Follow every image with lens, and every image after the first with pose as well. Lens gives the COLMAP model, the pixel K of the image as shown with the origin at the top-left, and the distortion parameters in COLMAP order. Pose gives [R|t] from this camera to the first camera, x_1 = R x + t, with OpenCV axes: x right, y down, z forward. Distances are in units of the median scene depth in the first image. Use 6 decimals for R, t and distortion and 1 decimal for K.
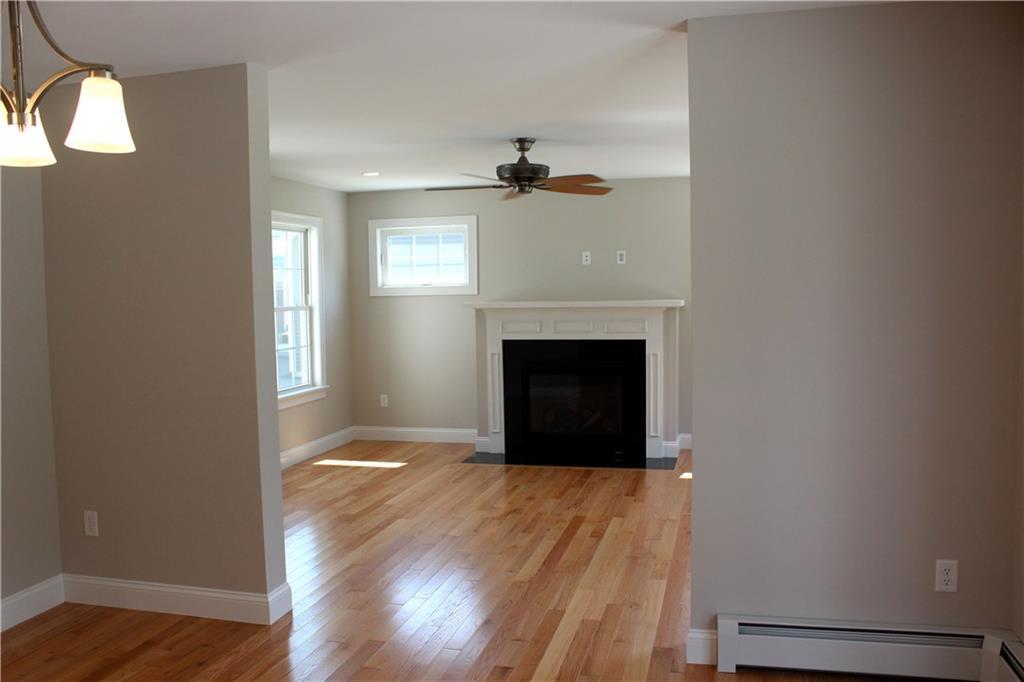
lens RADIAL K [[871.2, 0, 512.0], [0, 871.2, 341.0], [0, 0, 1]] dist [-0.081104, 0.016247]
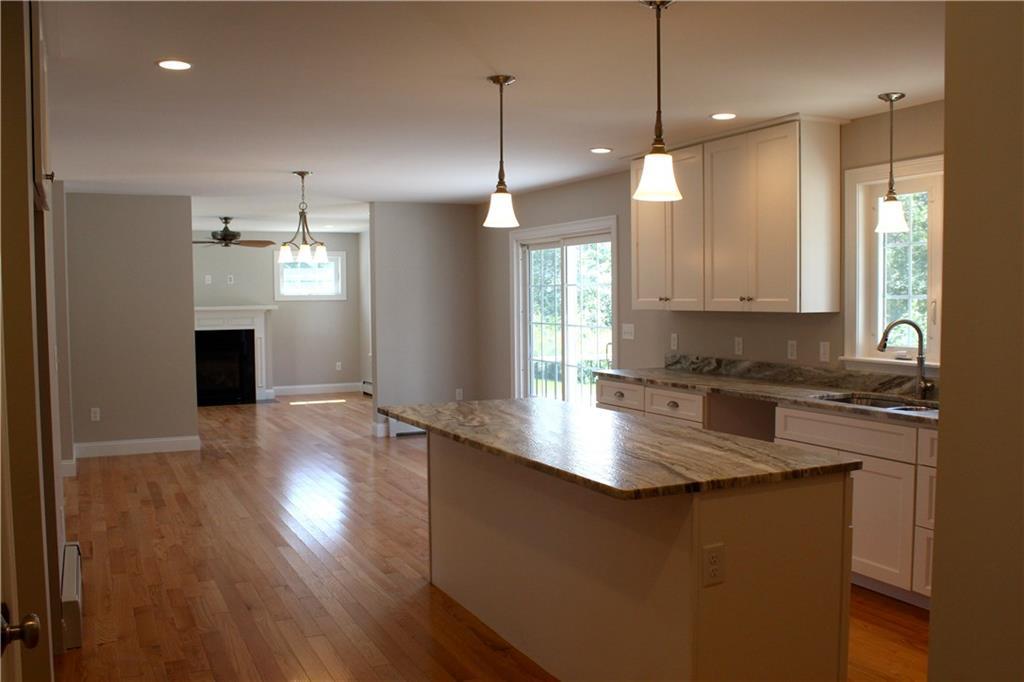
lens RADIAL K [[925.7, 0, 512.0], [0, 925.7, 341.0], [0, 0, 1]] dist [-0.116112, 0.000411]
pose [[0.772039, -0.021847, 0.635200, -0.751267], [0.032903, 0.999443, -0.005617, 0.060622], [-0.634723, 0.025236, 0.772327, -0.871545]]
